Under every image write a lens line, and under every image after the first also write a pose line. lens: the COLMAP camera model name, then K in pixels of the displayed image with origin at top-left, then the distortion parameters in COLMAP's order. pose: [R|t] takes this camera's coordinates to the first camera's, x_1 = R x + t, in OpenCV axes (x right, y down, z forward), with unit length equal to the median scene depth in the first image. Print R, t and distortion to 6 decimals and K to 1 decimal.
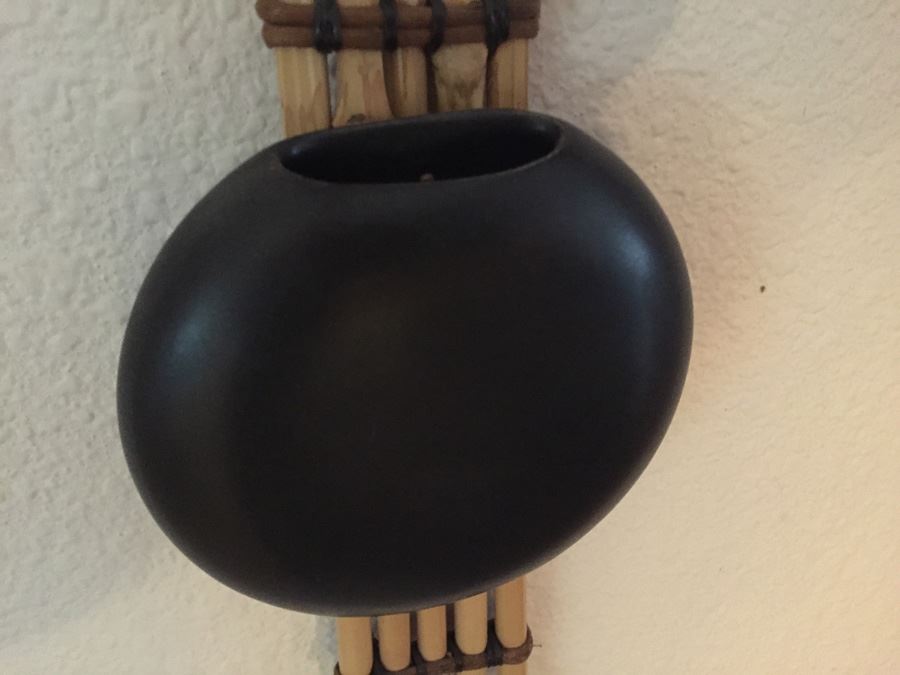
lens RADIAL K [[756.2, 0, 450.5], [0, 756.2, 334.6], [0, 0, 1]] dist [0.011305, 0.003590]
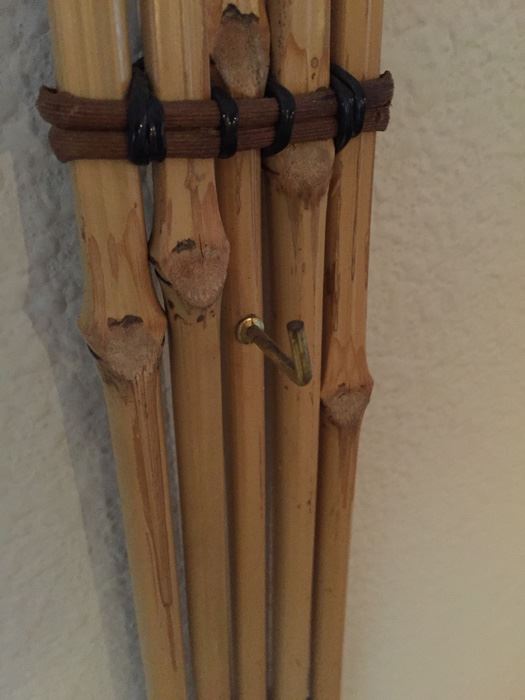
lens RADIAL K [[631.1, 0, 260.6], [0, 631.1, 353.0], [0, 0, 1]] dist [-0.016810, -0.016889]
pose [[0.993013, -0.058523, 0.102472, -0.112328], [0.056188, 0.998094, 0.025528, -0.178582], [-0.103771, -0.019592, 0.994408, 0.336043]]
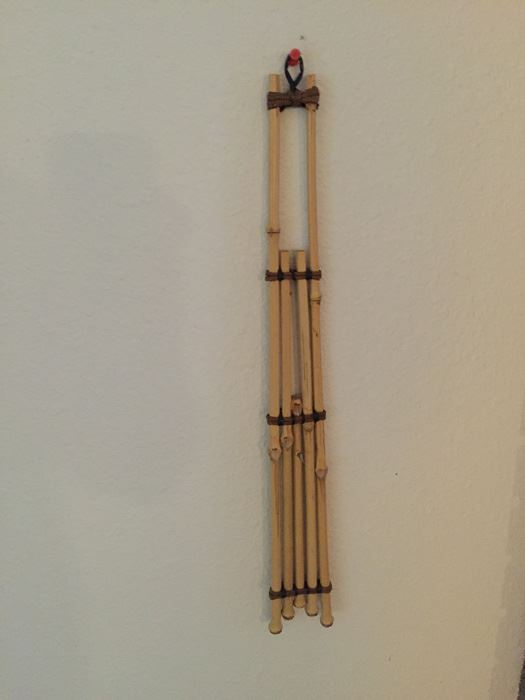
lens RADIAL K [[631.1, 0, 262.7], [0, 631.1, 349.4], [0, 0, 1]] dist [-0.016810, -0.016889]
pose [[0.987911, 0.031153, -0.151857, 0.306220], [-0.062383, 0.976673, -0.205469, -0.002290], [0.141914, 0.212458, 0.966810, -2.845644]]
